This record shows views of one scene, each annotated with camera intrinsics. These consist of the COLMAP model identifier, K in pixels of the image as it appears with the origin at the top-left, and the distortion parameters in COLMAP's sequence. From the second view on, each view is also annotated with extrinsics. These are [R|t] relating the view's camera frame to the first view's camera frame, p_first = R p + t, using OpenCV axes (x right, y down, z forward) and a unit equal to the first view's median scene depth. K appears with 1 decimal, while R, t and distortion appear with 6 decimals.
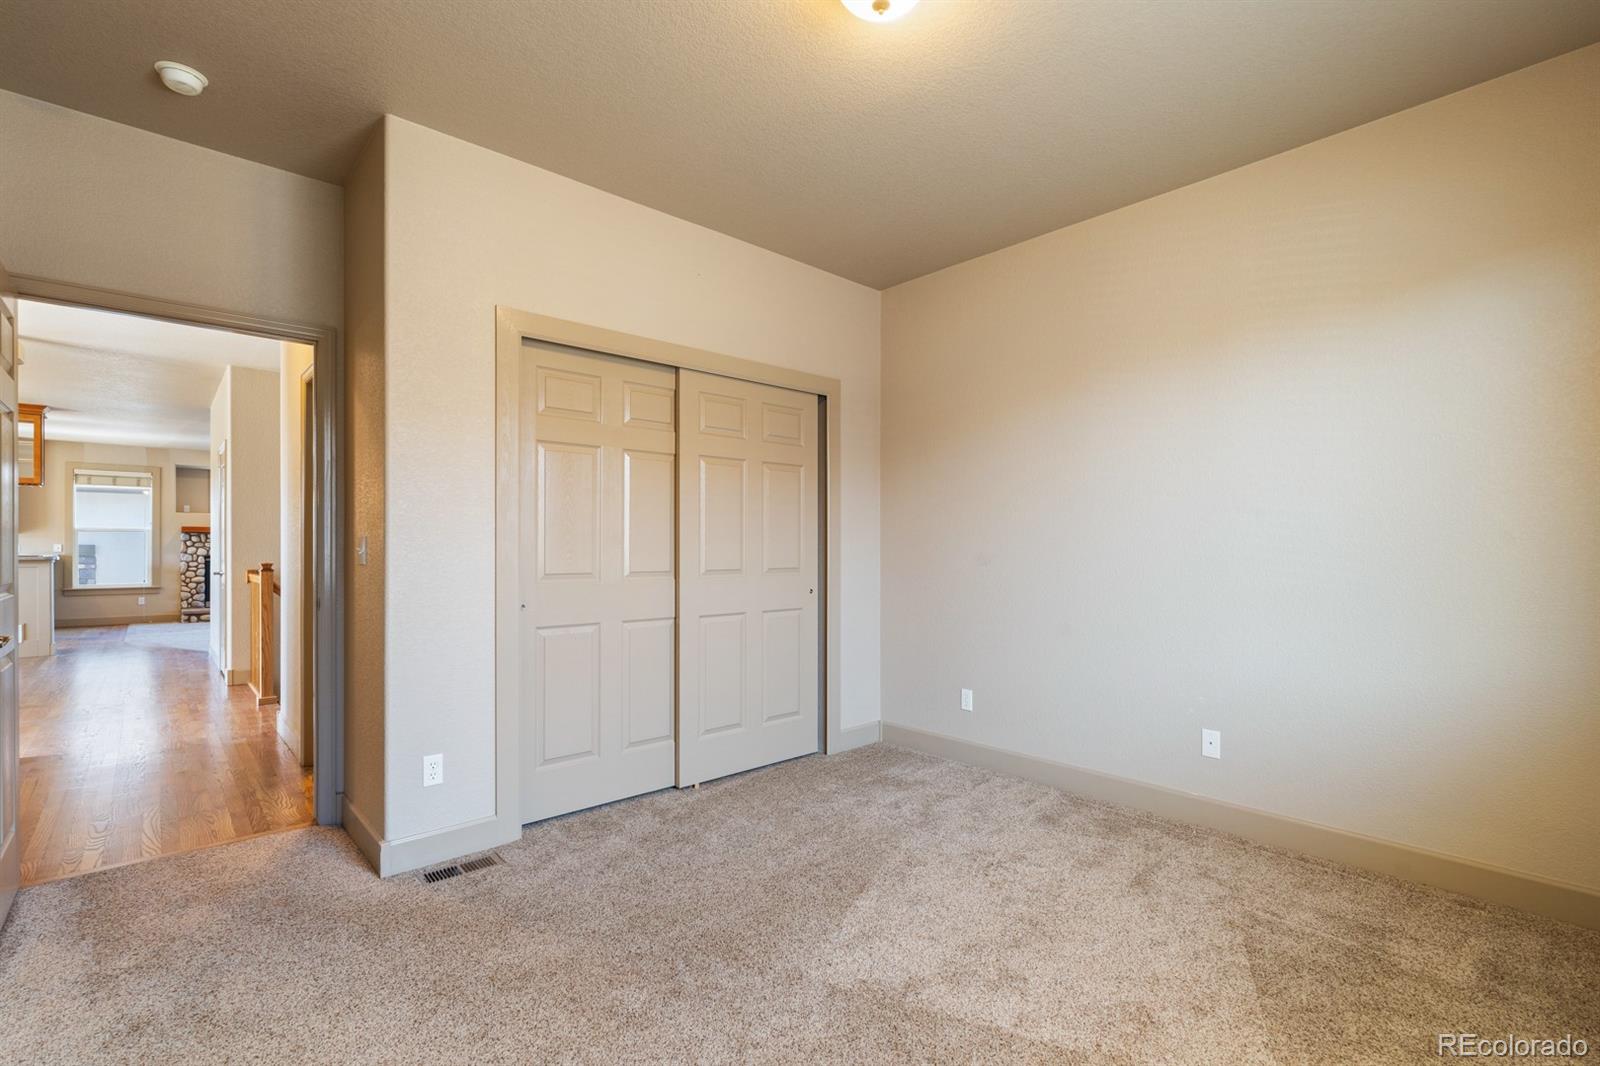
lens RADIAL K [[707.5, 0, 800.1], [0, 707.5, 539.9], [0, 0, 1]] dist [0.000461, -0.001241]
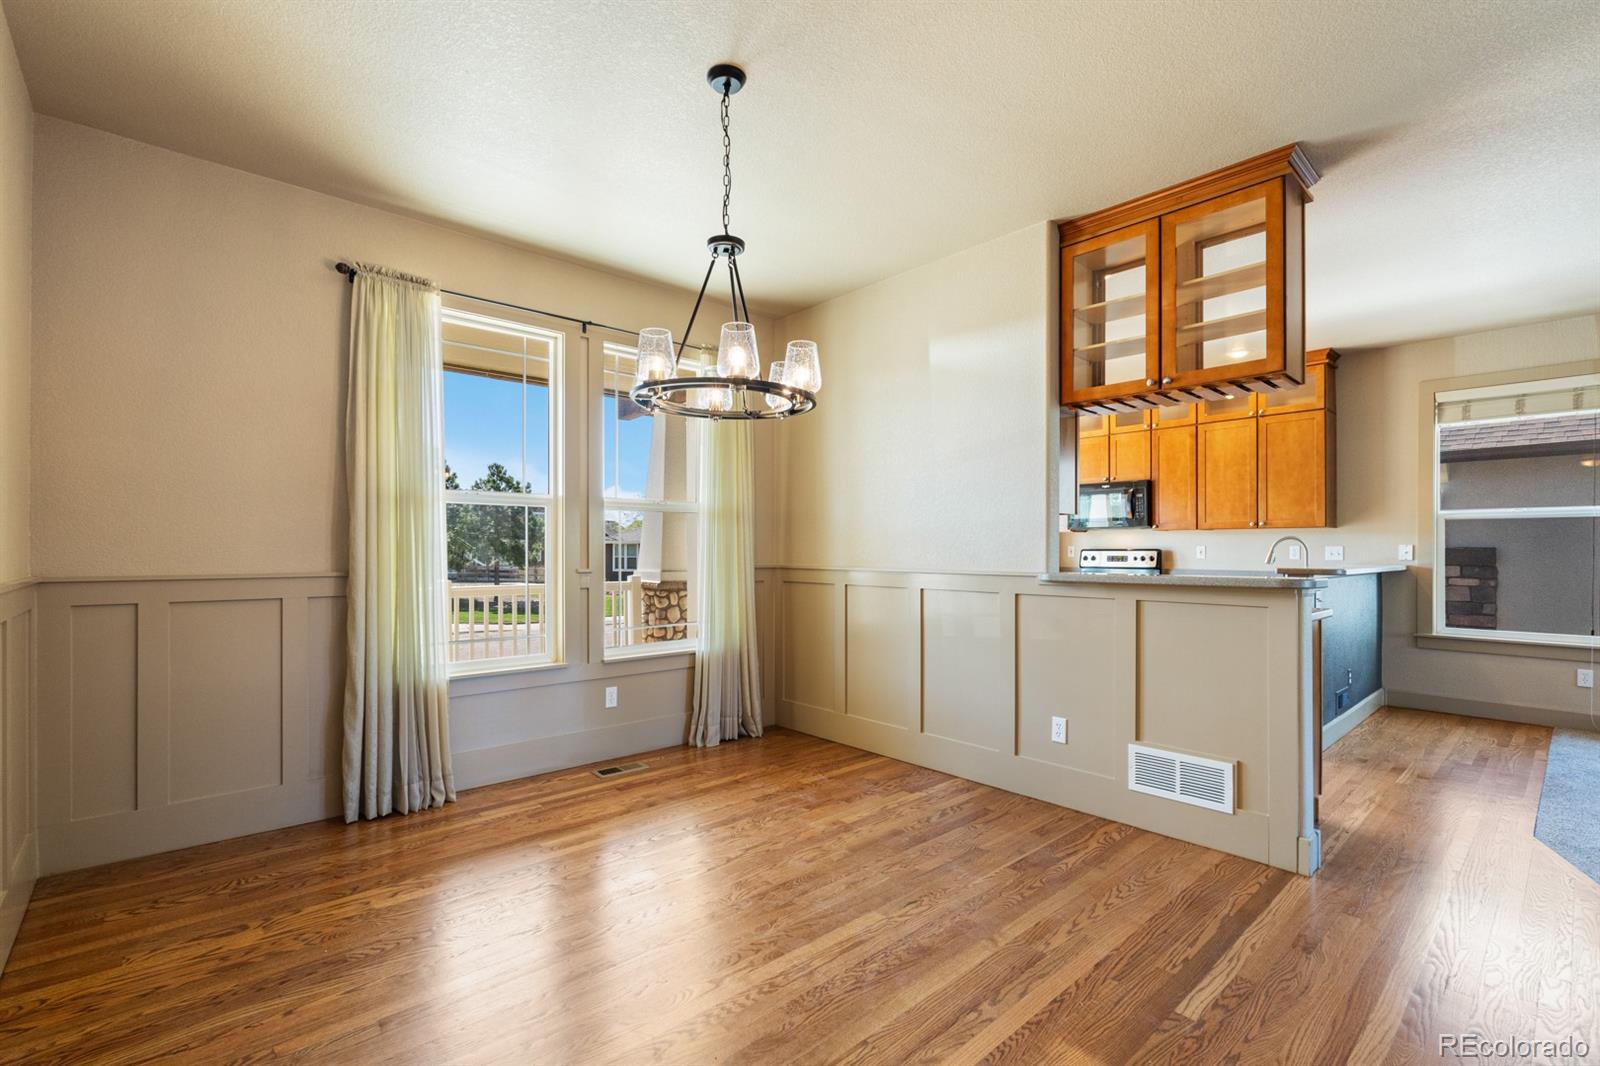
lens RADIAL K [[707.5, 0, 799.9], [0, 707.5, 545.3], [0, 0, 1]] dist [0.000461, -0.001241]
pose [[-0.006225, -0.001944, -0.999979, -0.524177], [-0.001644, 0.999997, -0.001934, 0.007911], [0.999979, 0.001632, -0.006228, 0.552766]]
